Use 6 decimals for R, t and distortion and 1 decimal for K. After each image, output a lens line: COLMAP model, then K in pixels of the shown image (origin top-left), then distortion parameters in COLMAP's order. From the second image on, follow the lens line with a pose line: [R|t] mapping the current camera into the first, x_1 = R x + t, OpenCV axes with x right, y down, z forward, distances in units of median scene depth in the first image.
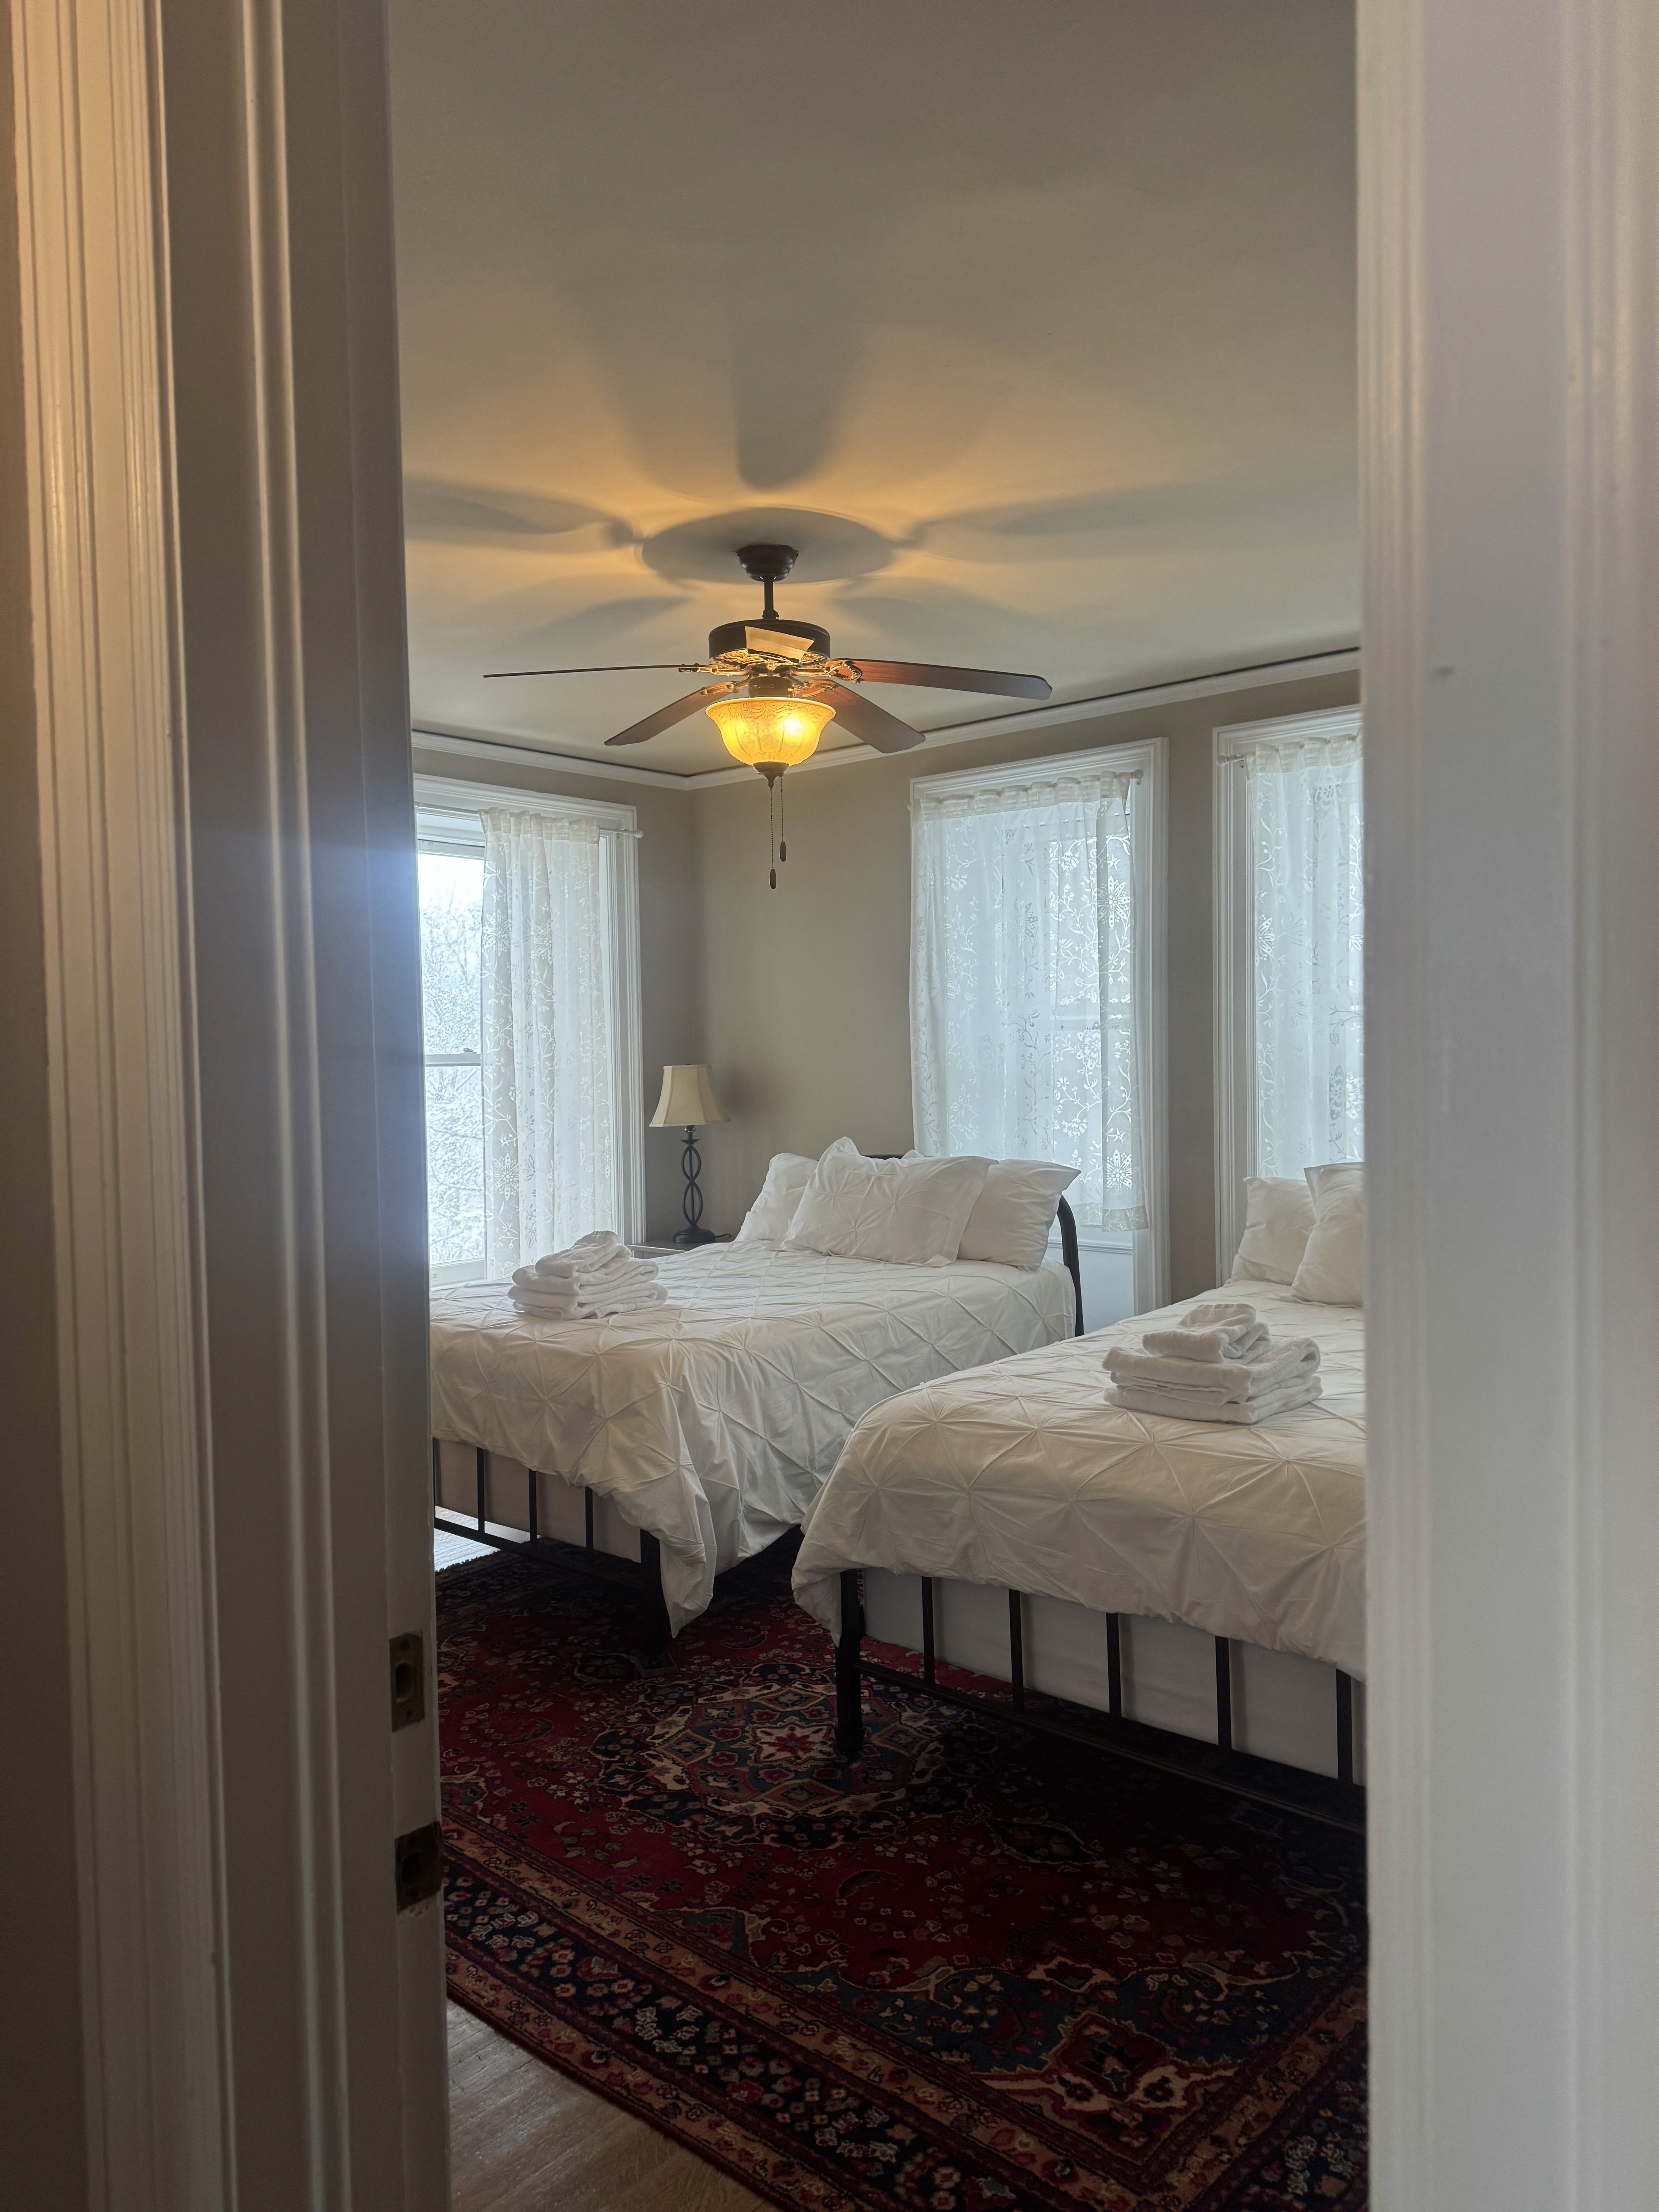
lens RADIAL K [[1542.0, 0, 829.5], [0, 1542.0, 1106.0], [0, 0, 1]] dist [0.273695, 0.000562]
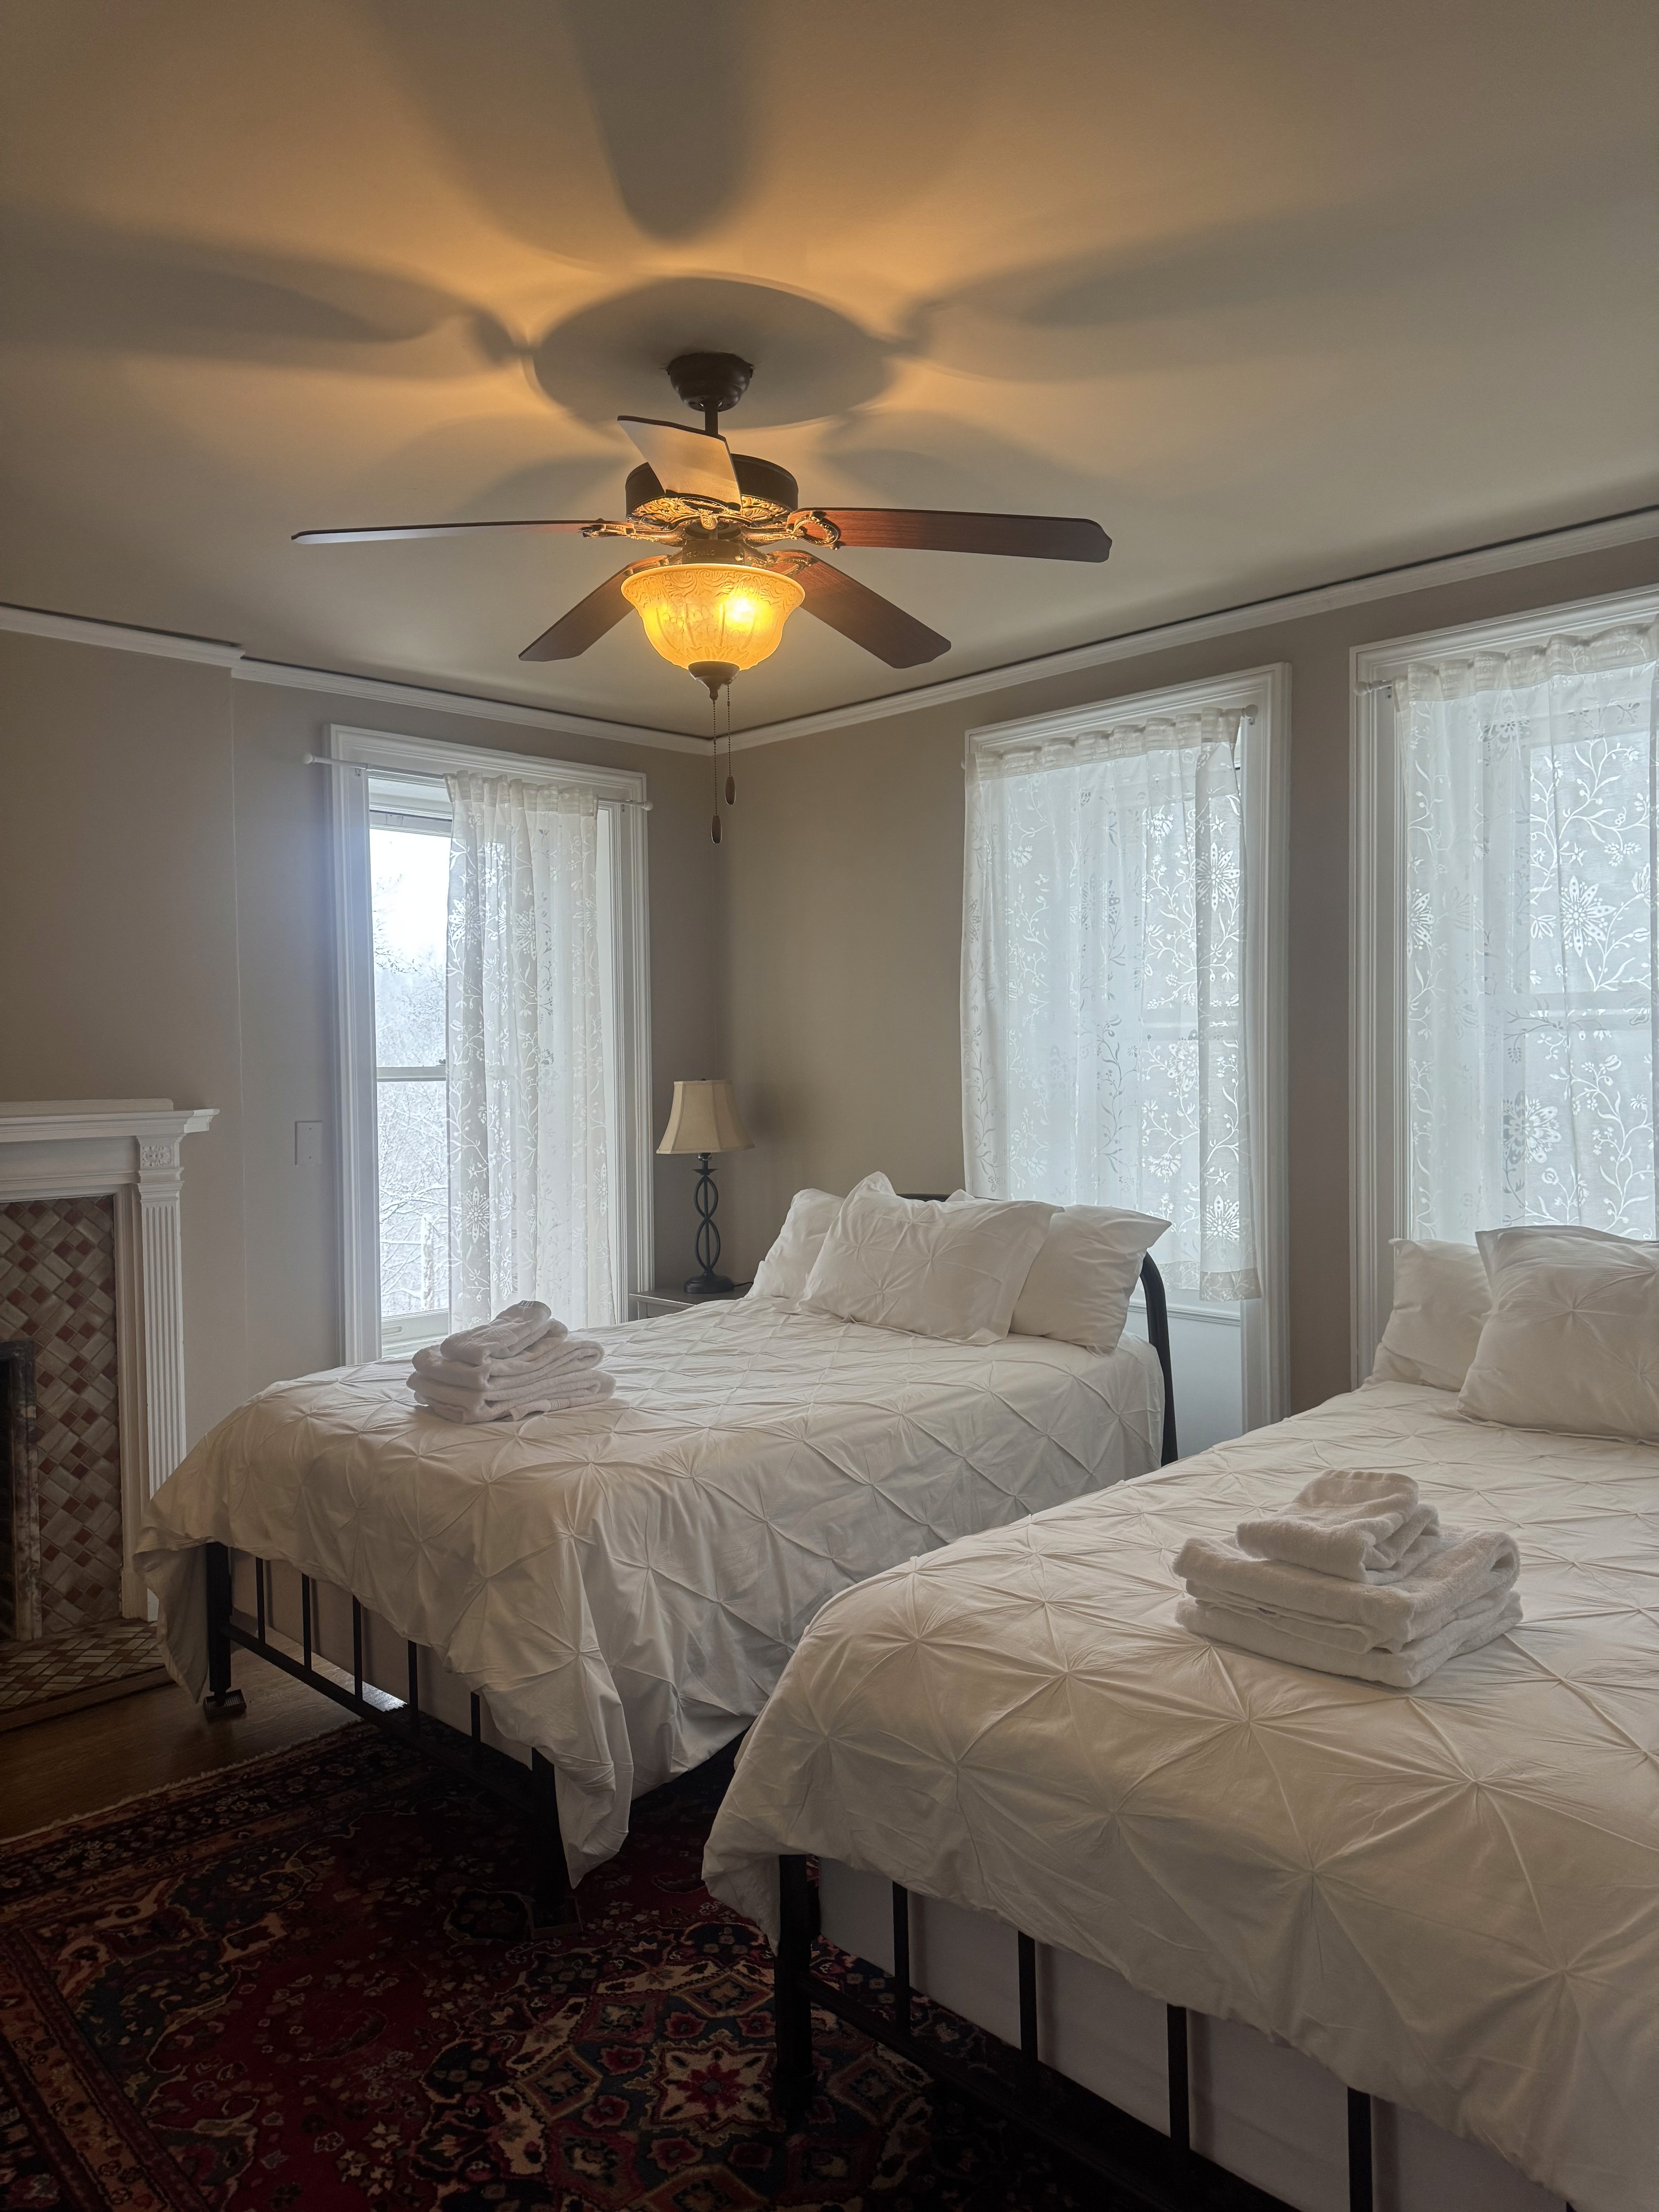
lens RADIAL K [[1529.8, 0, 823.4], [0, 1529.8, 1117.4], [0, 0, 1]] dist [0.189636, -0.154123]
pose [[0.996623, 0.007496, -0.081775, 0.060212], [-0.007167, 0.999965, 0.004310, -0.015070], [0.081805, -0.003709, 0.996641, 0.254530]]
